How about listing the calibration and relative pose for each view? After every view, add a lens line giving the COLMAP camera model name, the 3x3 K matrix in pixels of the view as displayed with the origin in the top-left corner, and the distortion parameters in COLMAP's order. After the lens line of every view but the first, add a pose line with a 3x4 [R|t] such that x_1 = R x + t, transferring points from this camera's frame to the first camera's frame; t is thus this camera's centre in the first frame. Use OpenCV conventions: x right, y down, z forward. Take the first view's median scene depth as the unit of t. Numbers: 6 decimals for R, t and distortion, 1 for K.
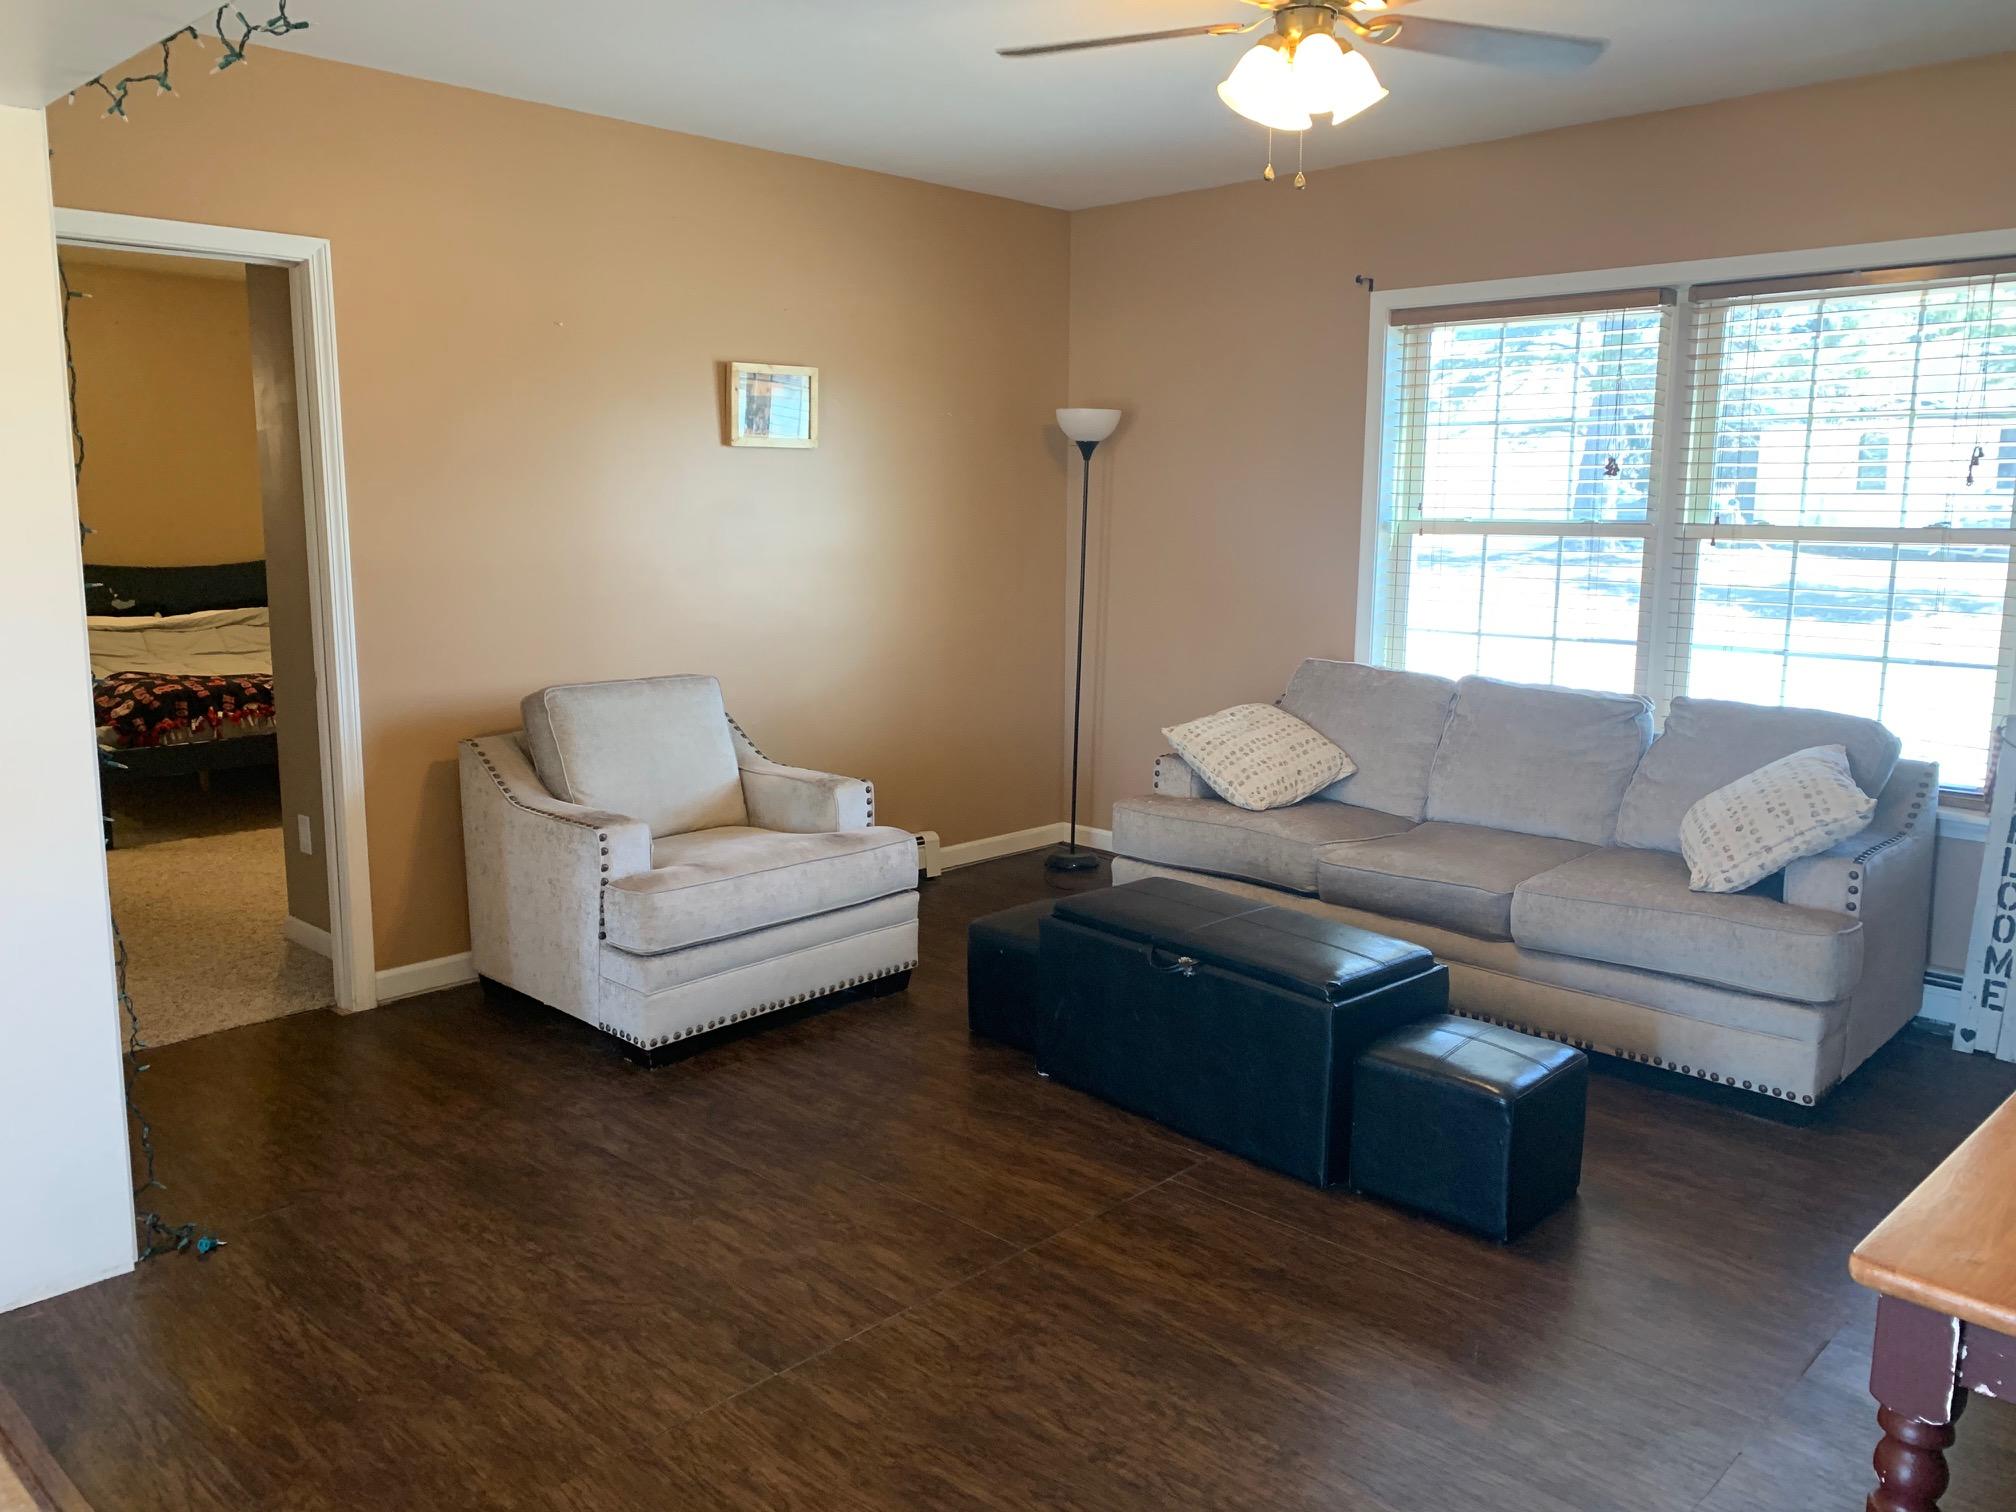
lens RADIAL K [[1539.1, 0, 1011.5], [0, 1539.1, 758.0], [0, 0, 1]] dist [0.009813, -0.013692]
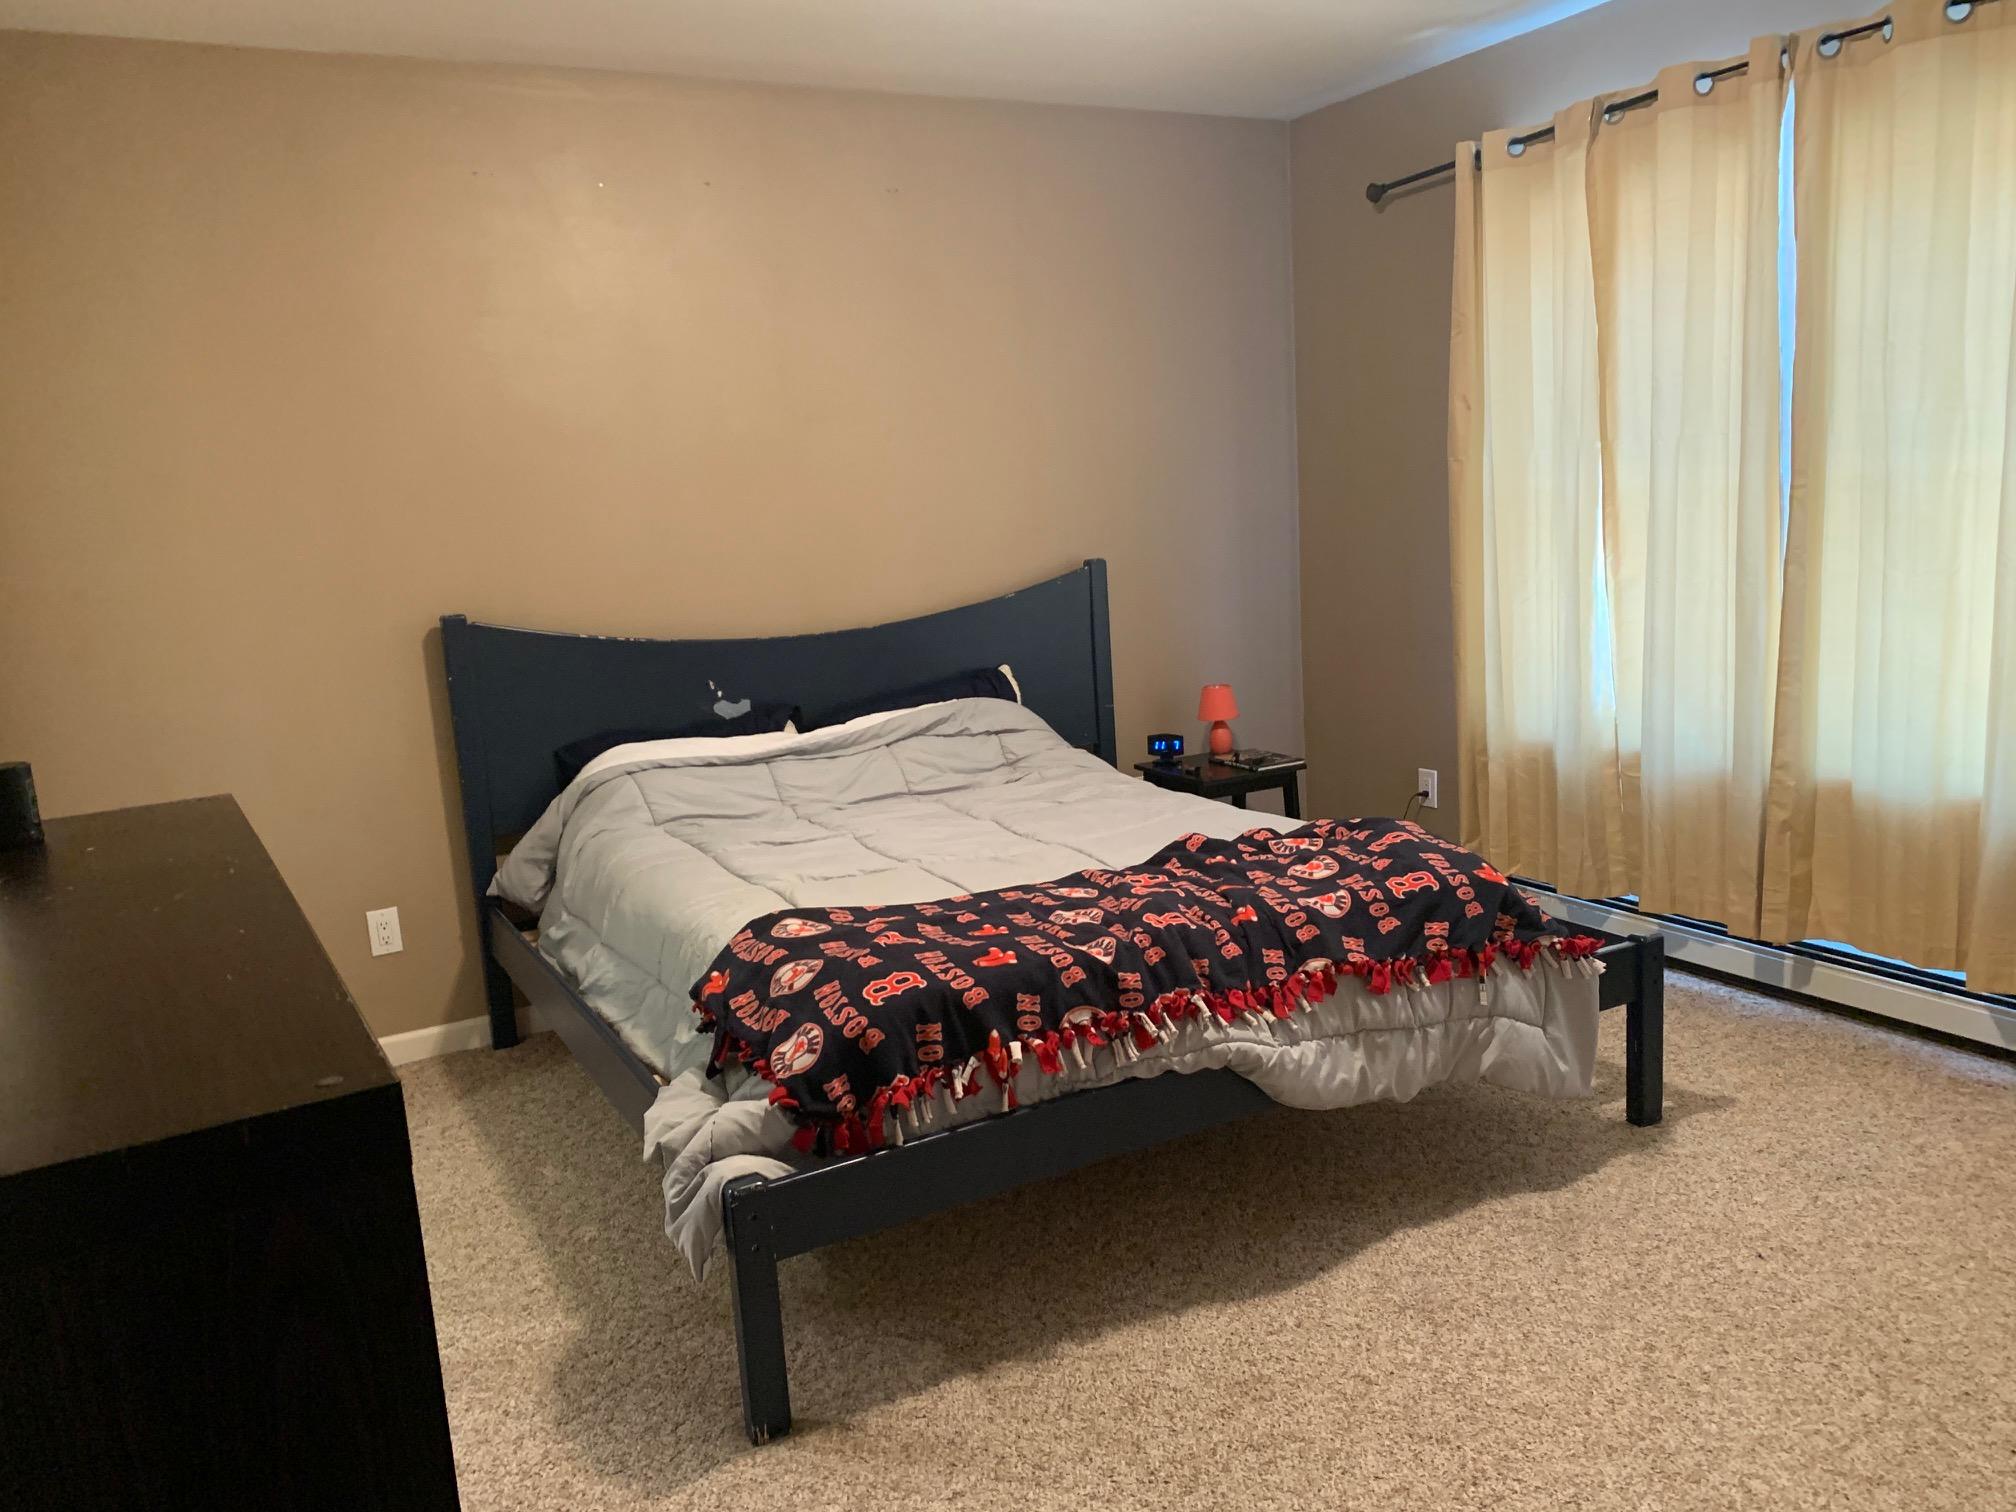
lens RADIAL K [[1539.1, 0, 997.4], [0, 1539.1, 766.4], [0, 0, 1]] dist [0.009813, -0.013692]
pose [[0.952618, -0.015198, -0.303788, -0.399114], [0.019357, 0.999756, 0.010684, -0.104581], [0.303551, -0.016058, 0.952680, 0.629344]]
